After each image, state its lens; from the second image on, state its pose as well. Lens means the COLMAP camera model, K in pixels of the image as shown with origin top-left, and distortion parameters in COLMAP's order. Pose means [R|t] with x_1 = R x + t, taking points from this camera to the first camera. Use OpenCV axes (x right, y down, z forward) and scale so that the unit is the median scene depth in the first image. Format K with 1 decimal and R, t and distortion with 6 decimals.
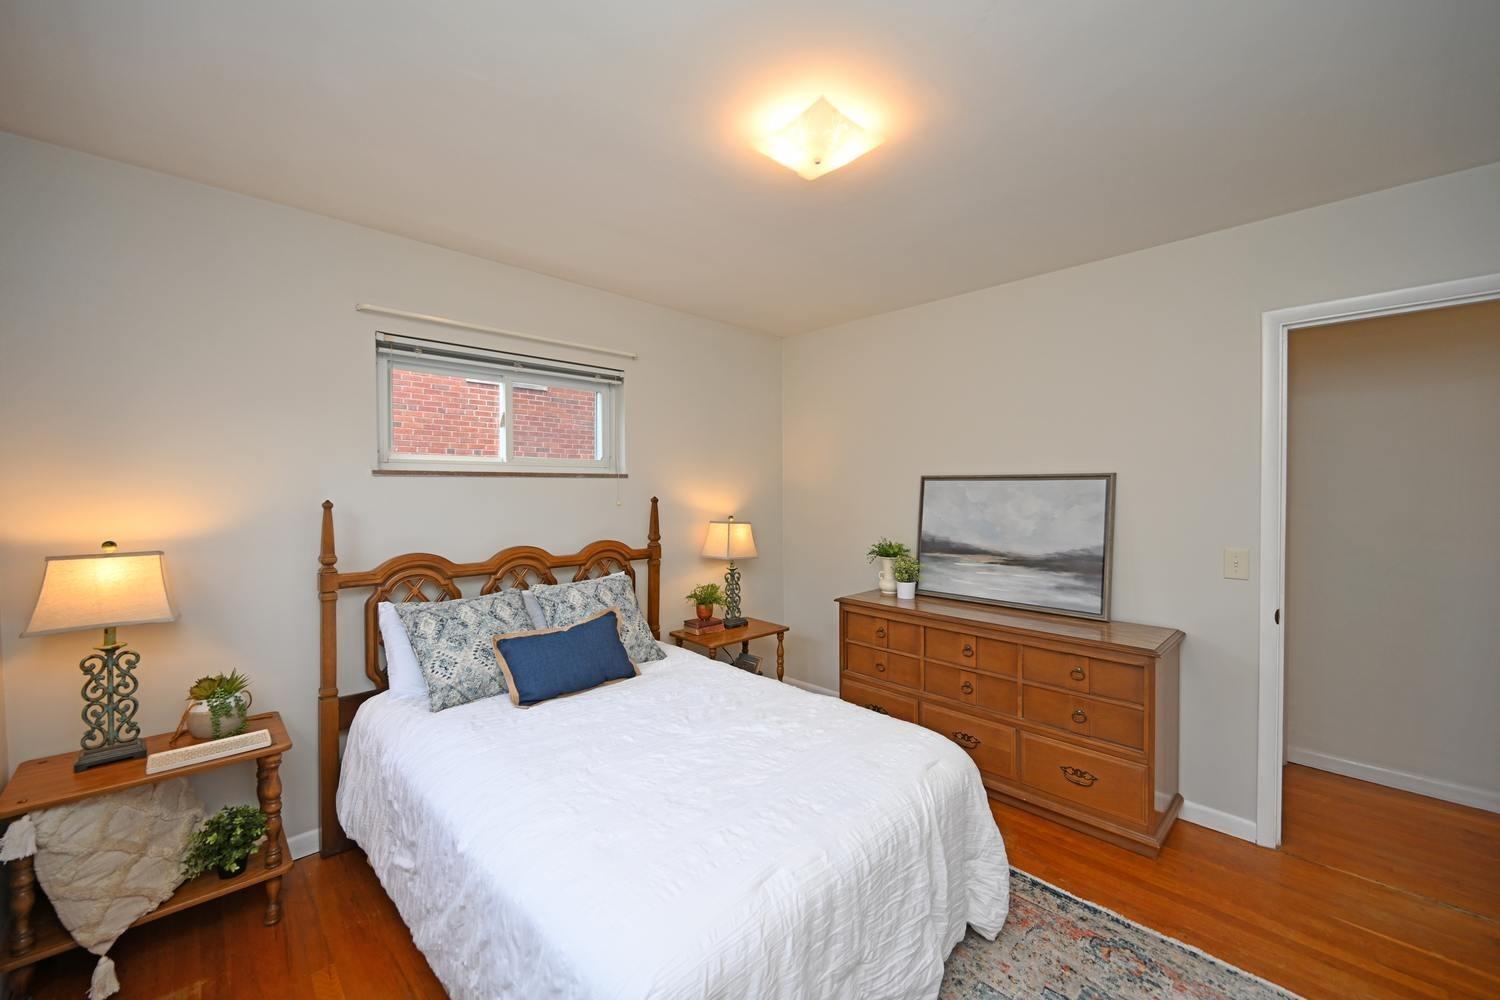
lens RADIAL K [[594.0, 0, 759.4], [0, 594.0, 498.4], [0, 0, 1]] dist [0.000730, 0.000053]
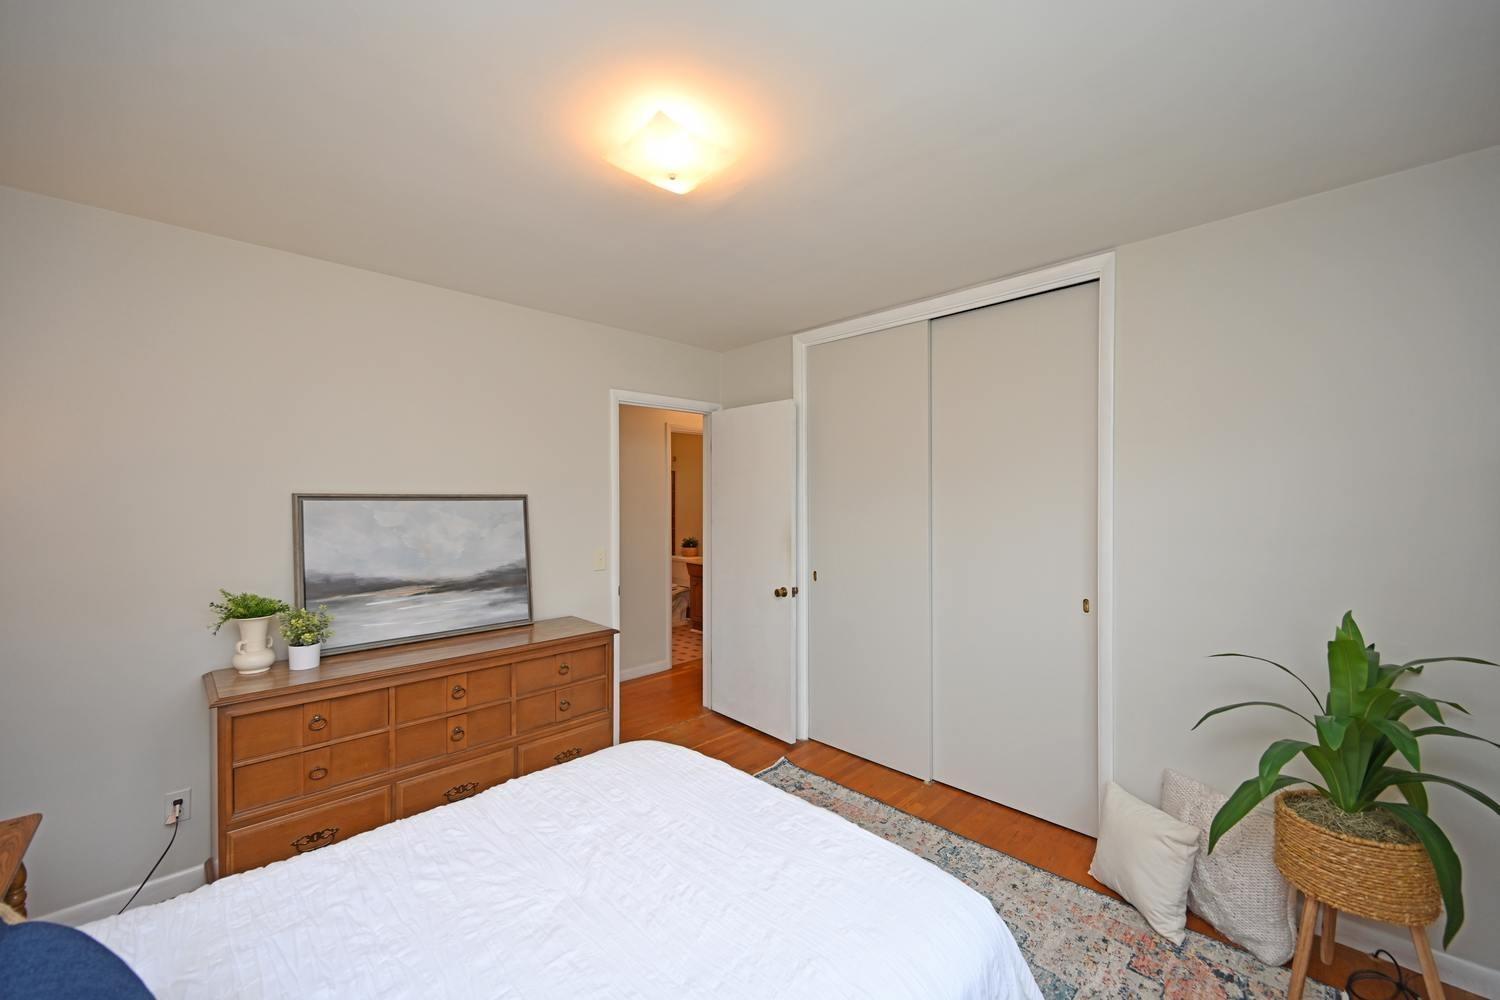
lens RADIAL K [[594.0, 0, 759.4], [0, 594.0, 498.4], [0, 0, 1]] dist [0.000730, 0.000053]
pose [[-0.019131, 0.001477, 0.999816, -0.529647], [0.021003, 0.999779, -0.001075, -0.023190], [-0.999596, 0.020979, -0.019158, 0.535819]]
